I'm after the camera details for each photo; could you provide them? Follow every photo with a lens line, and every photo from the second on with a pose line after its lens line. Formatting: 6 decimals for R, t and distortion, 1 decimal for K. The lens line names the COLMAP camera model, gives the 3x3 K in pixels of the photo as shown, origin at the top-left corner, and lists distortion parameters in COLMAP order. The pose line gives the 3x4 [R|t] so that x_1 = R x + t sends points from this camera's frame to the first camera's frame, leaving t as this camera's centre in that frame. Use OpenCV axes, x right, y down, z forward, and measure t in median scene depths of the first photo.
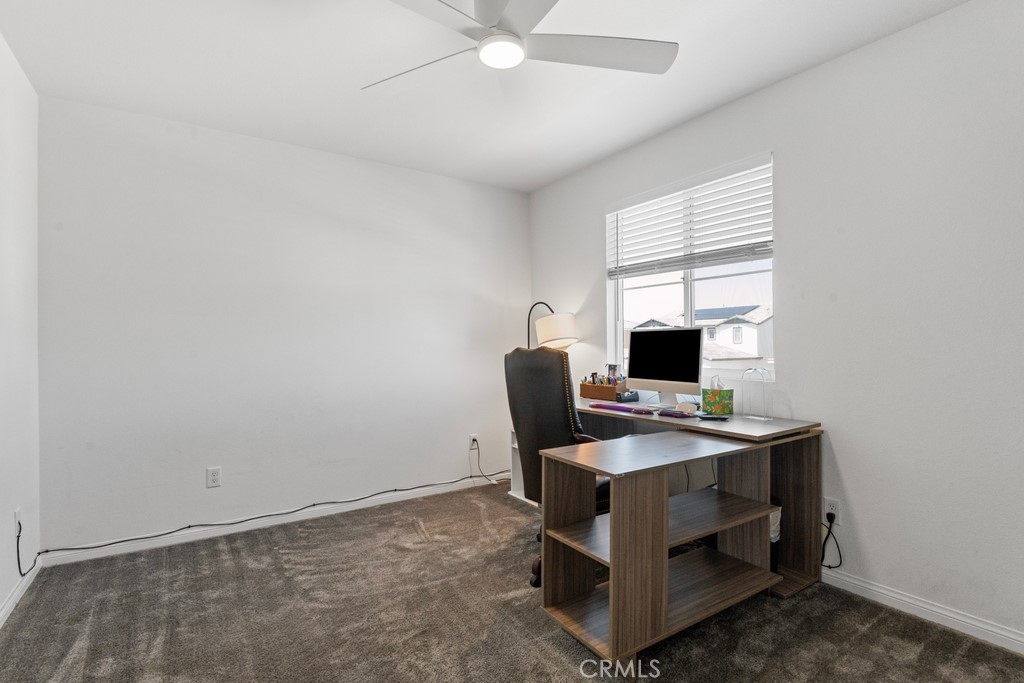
lens RADIAL K [[489.3, 0, 511.9], [0, 489.3, 345.0], [0, 0, 1]] dist [0.003143, -0.000117]
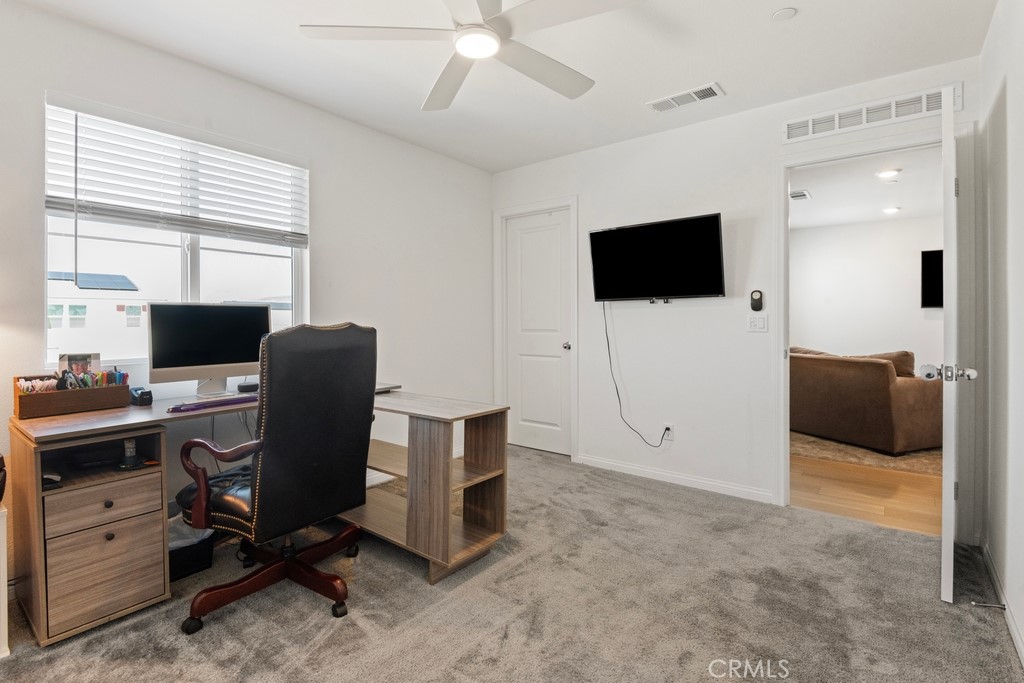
lens RADIAL K [[489.3, 0, 511.5], [0, 489.3, 330.5], [0, 0, 1]] dist [0.003143, -0.000117]
pose [[-0.320095, -0.009623, 0.947337, -0.598879], [0.008327, 0.999881, 0.012970, 0.006186], [-0.947349, 0.012040, -0.319977, 0.716393]]
